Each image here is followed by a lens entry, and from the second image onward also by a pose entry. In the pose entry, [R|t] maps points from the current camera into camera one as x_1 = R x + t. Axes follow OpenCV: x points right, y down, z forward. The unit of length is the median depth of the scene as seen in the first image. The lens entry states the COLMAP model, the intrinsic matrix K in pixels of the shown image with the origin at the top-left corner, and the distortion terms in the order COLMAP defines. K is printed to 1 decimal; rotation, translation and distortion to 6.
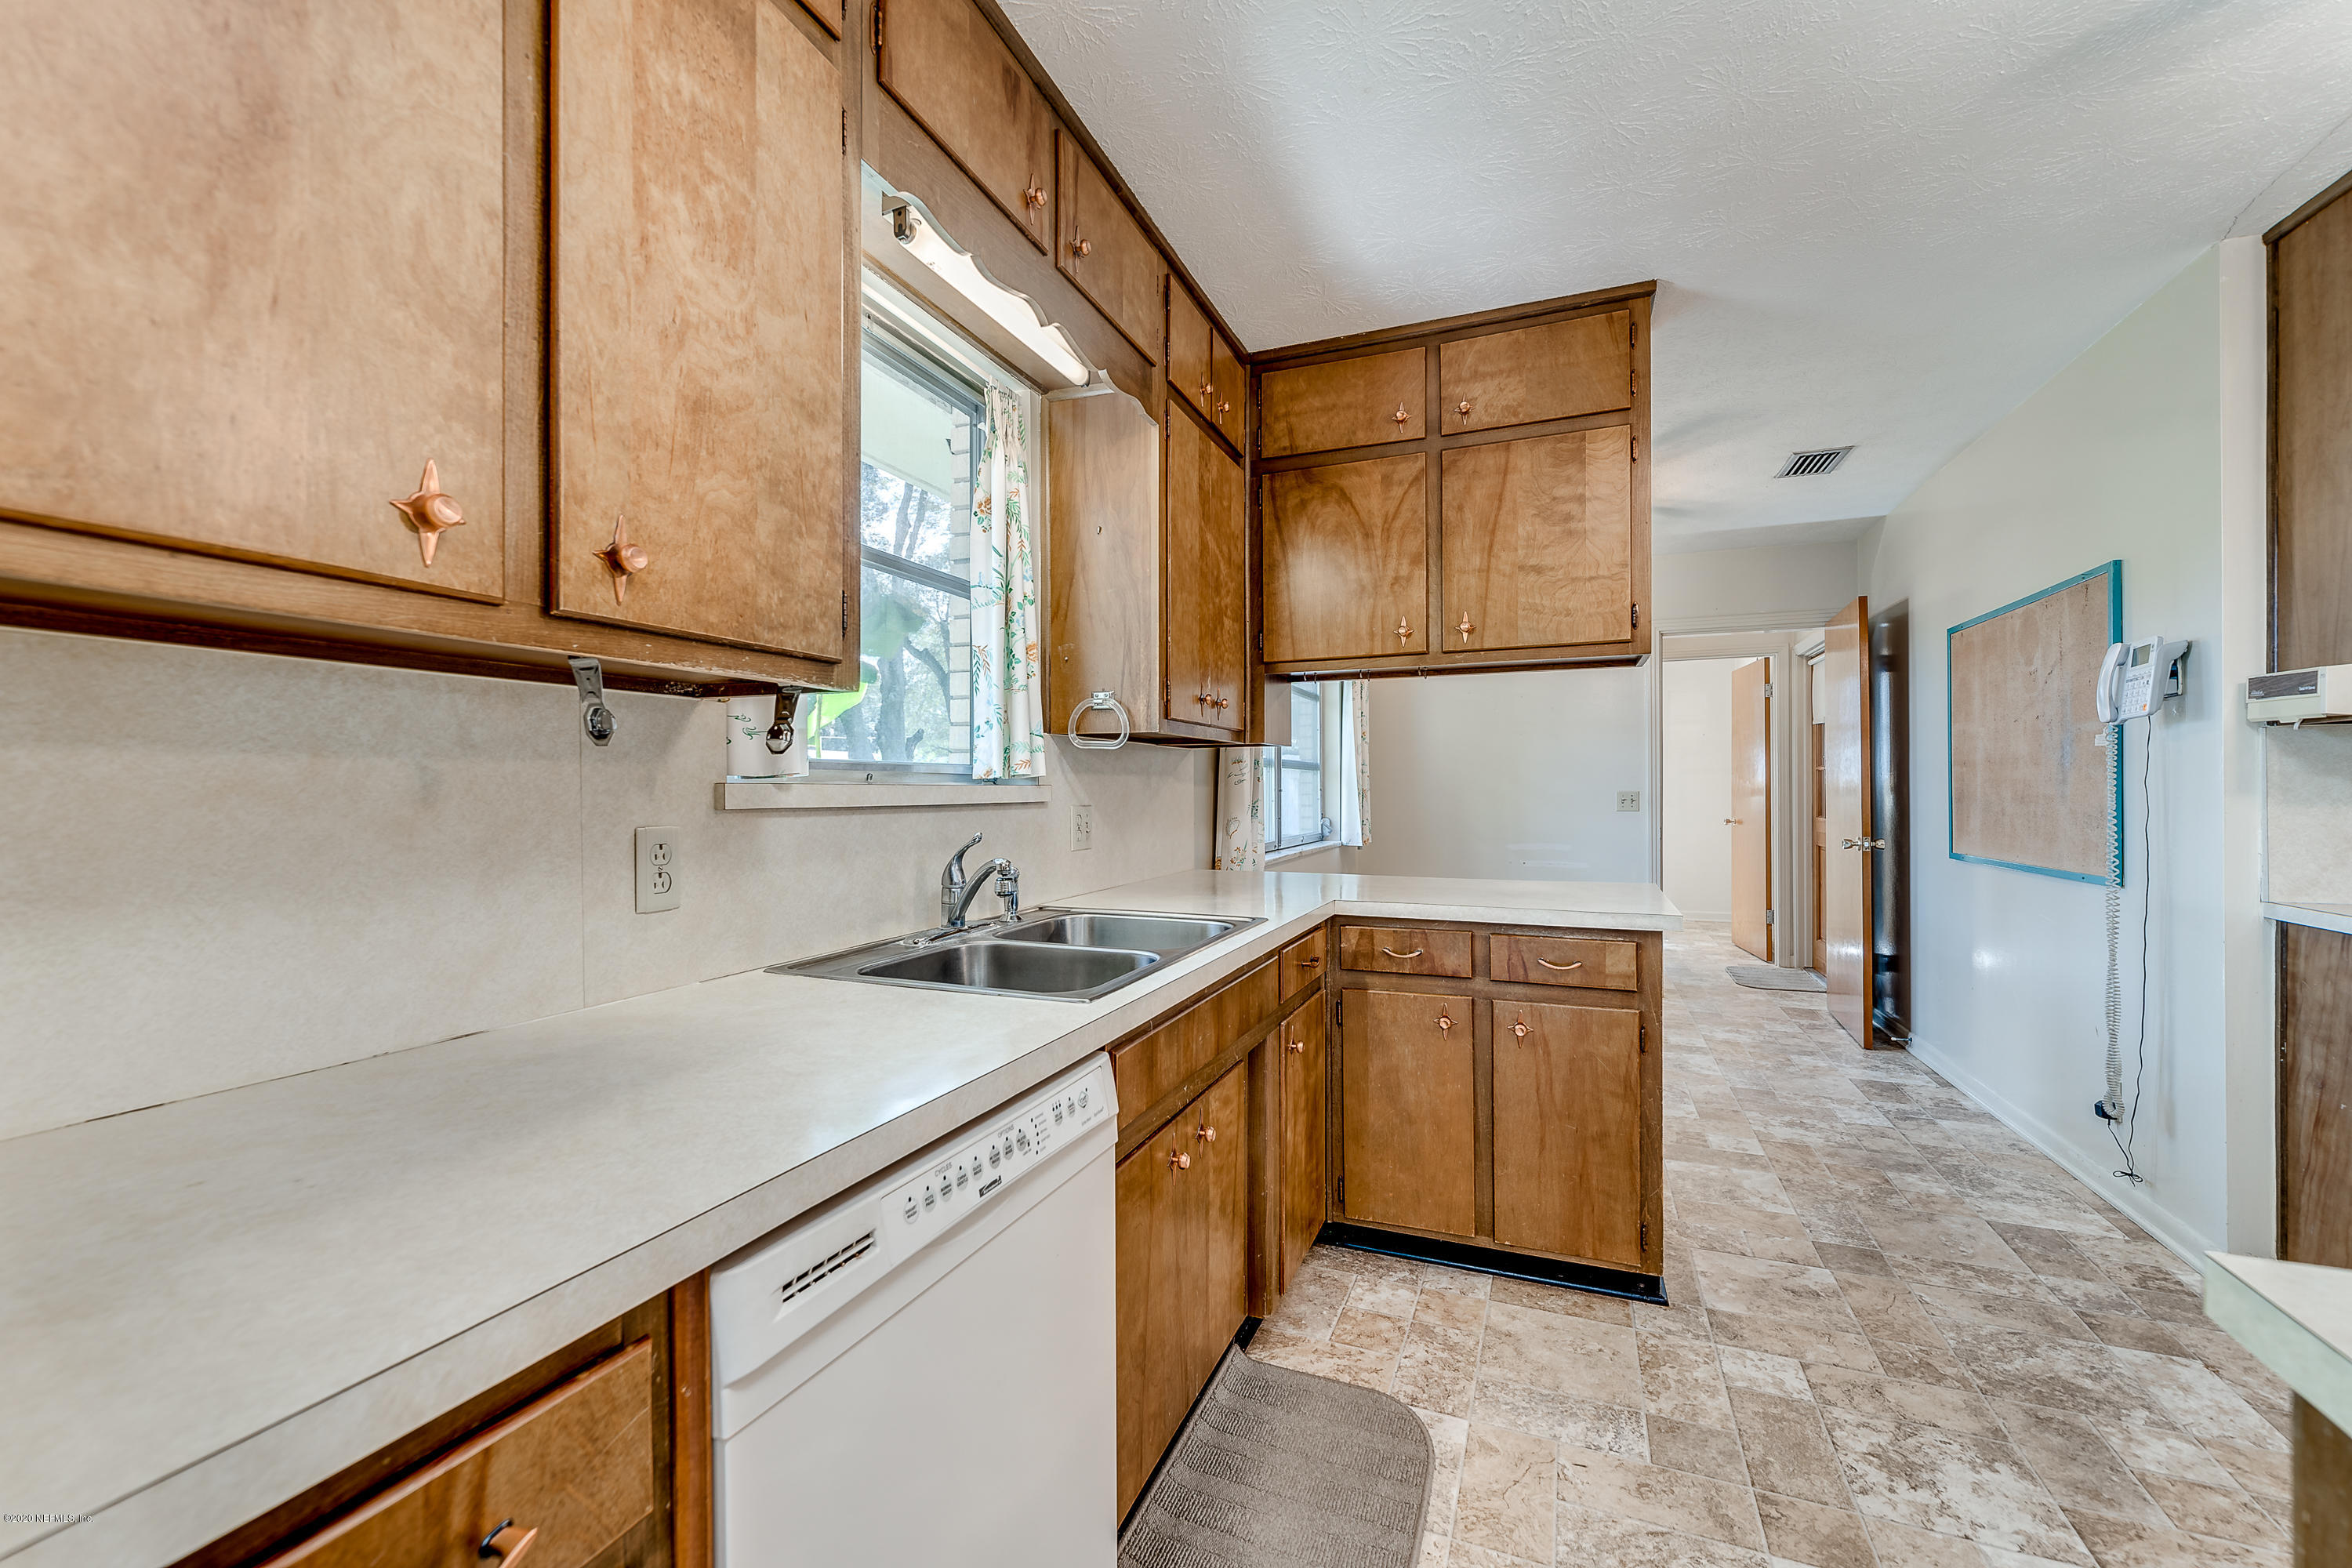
lens RADIAL K [[957.4, 0, 1167.0], [0, 957.4, 788.0], [0, 0, 1]] dist [-0.002124, -0.000008]
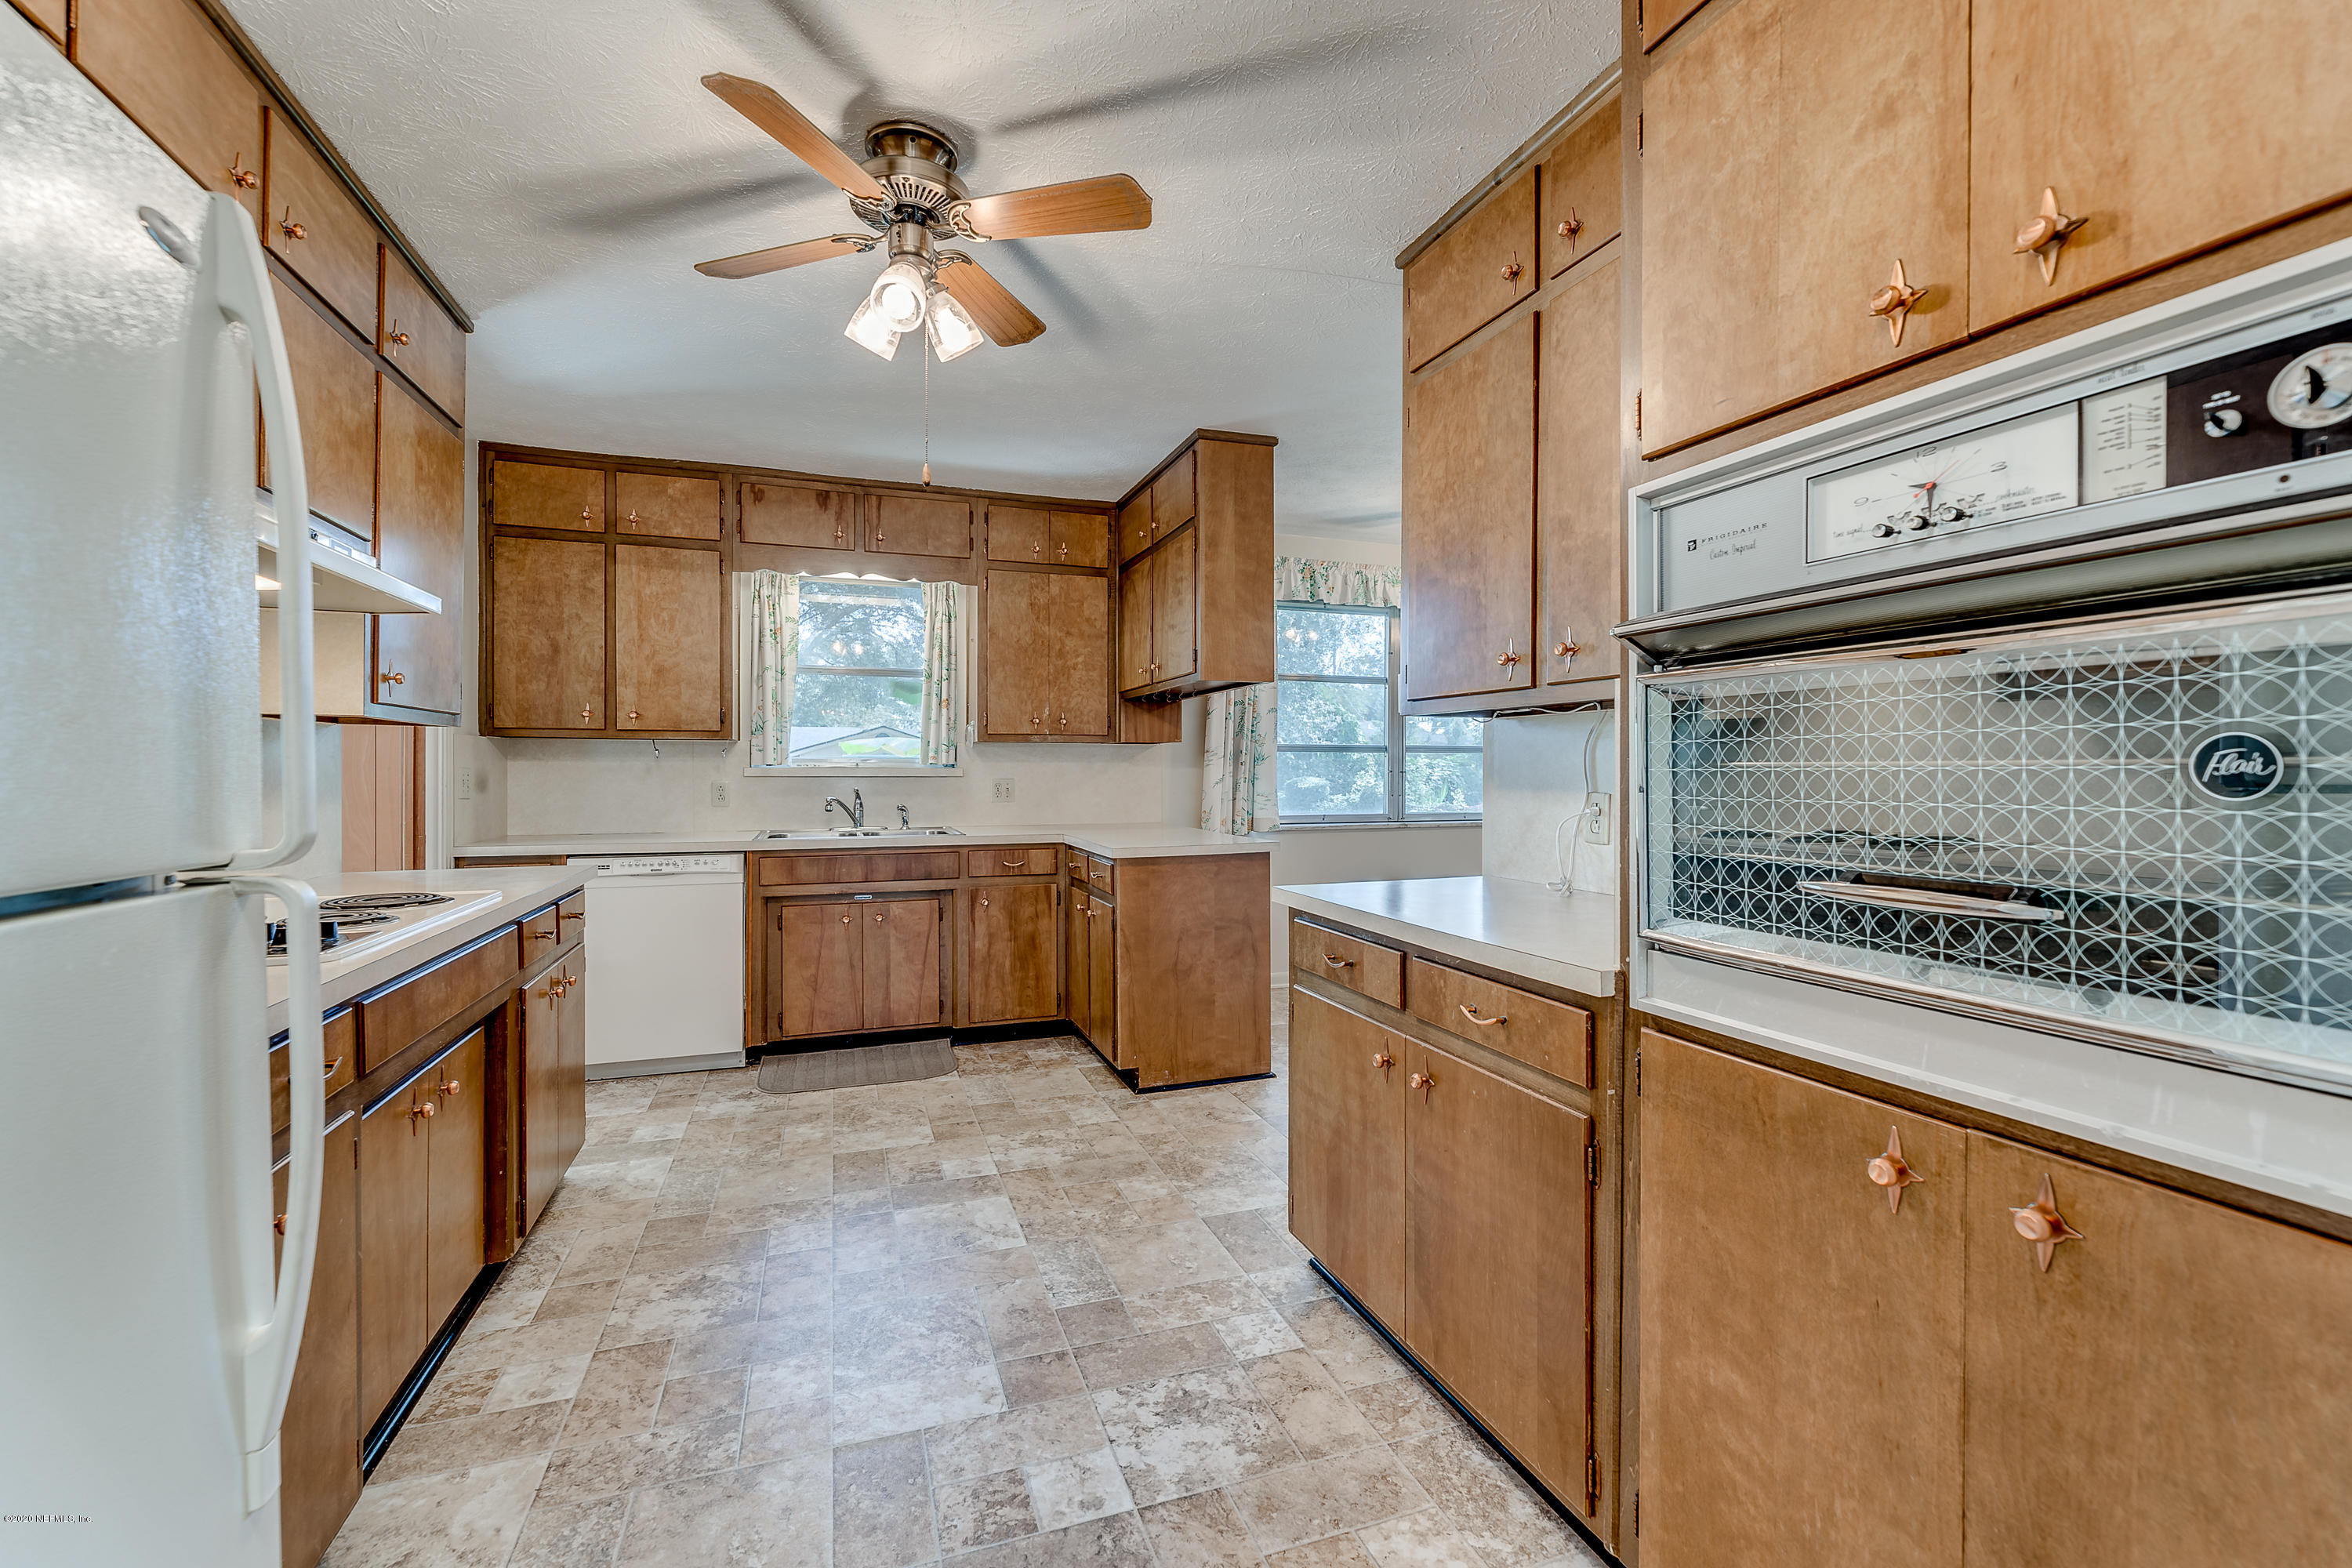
lens RADIAL K [[961.6, 0, 1176.4], [0, 961.6, 772.4], [0, 0, 1]] dist [-0.002689, -0.000290]
pose [[0.677932, 0.007112, -0.735090, 1.769503], [-0.003498, 0.999973, 0.006449, -0.008573], [0.735116, -0.001801, 0.677939, -0.042334]]
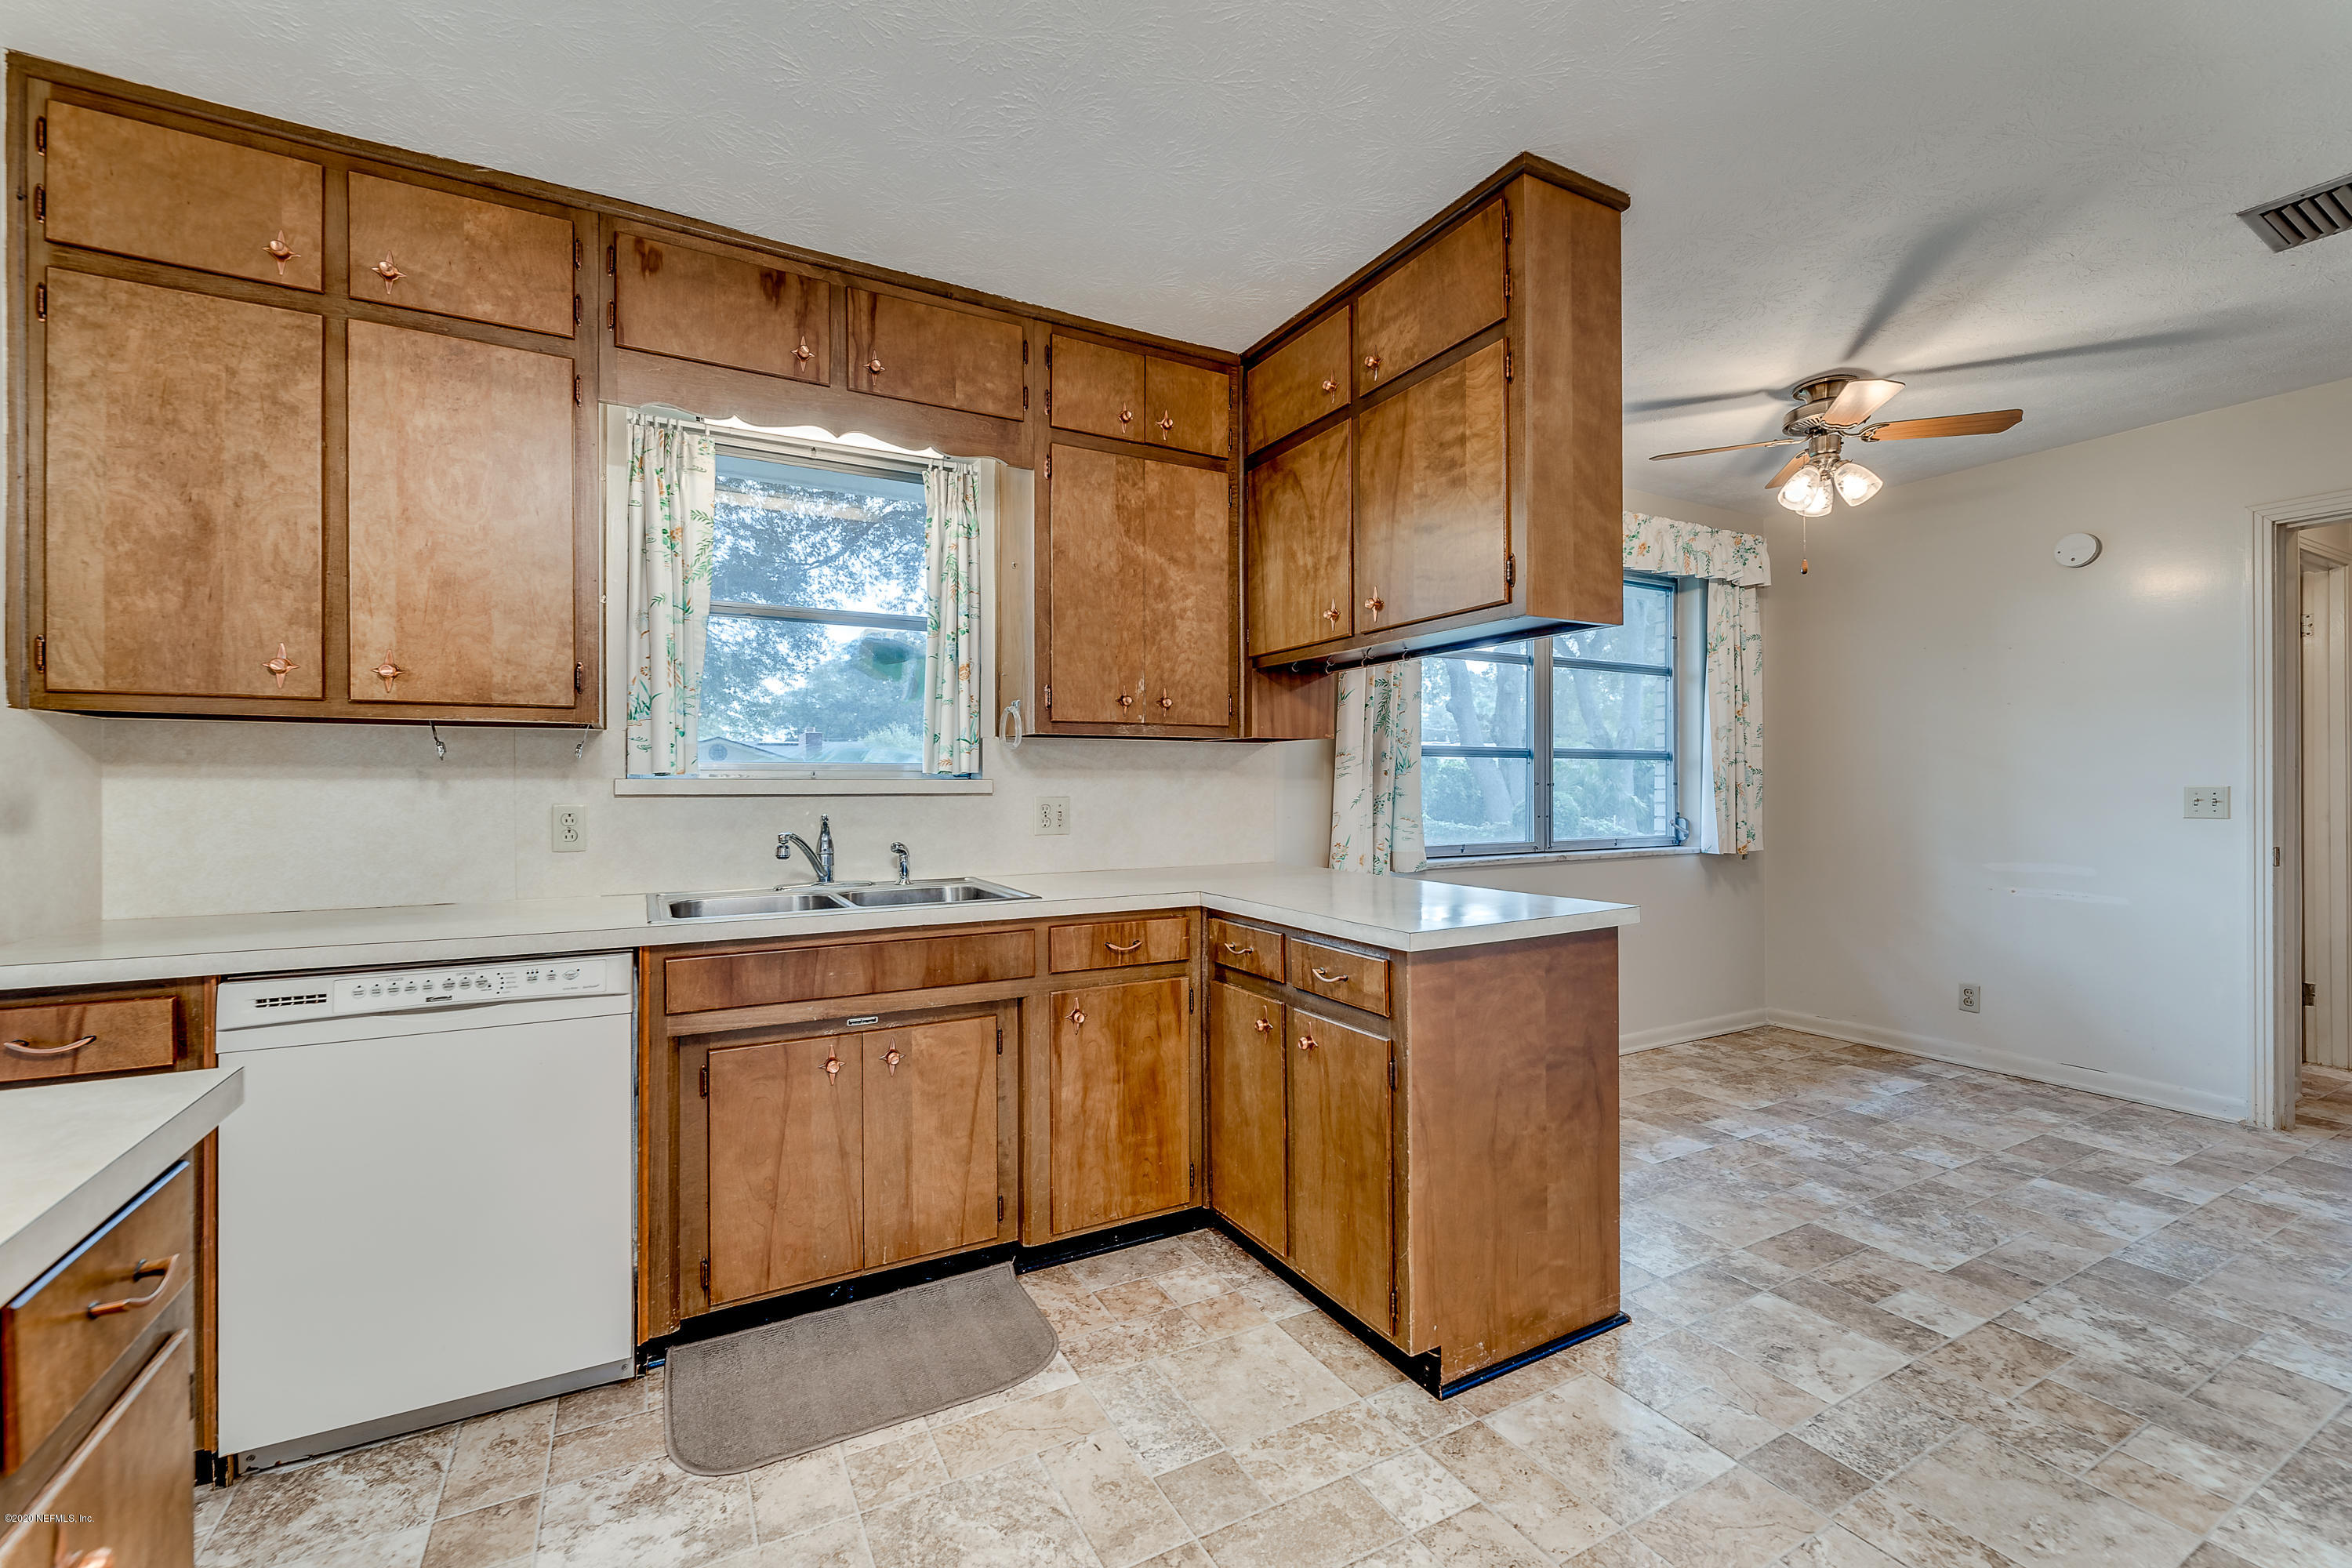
lens RADIAL K [[980.1, 0, 1161.8], [0, 980.1, 784.3], [0, 0, 1]] dist [-0.003360, 0.000017]
pose [[0.771734, 0.002002, -0.635942, 0.887558], [-0.000630, 0.999997, 0.002383, 0.000245], [0.635945, -0.001438, 0.771733, 0.186328]]
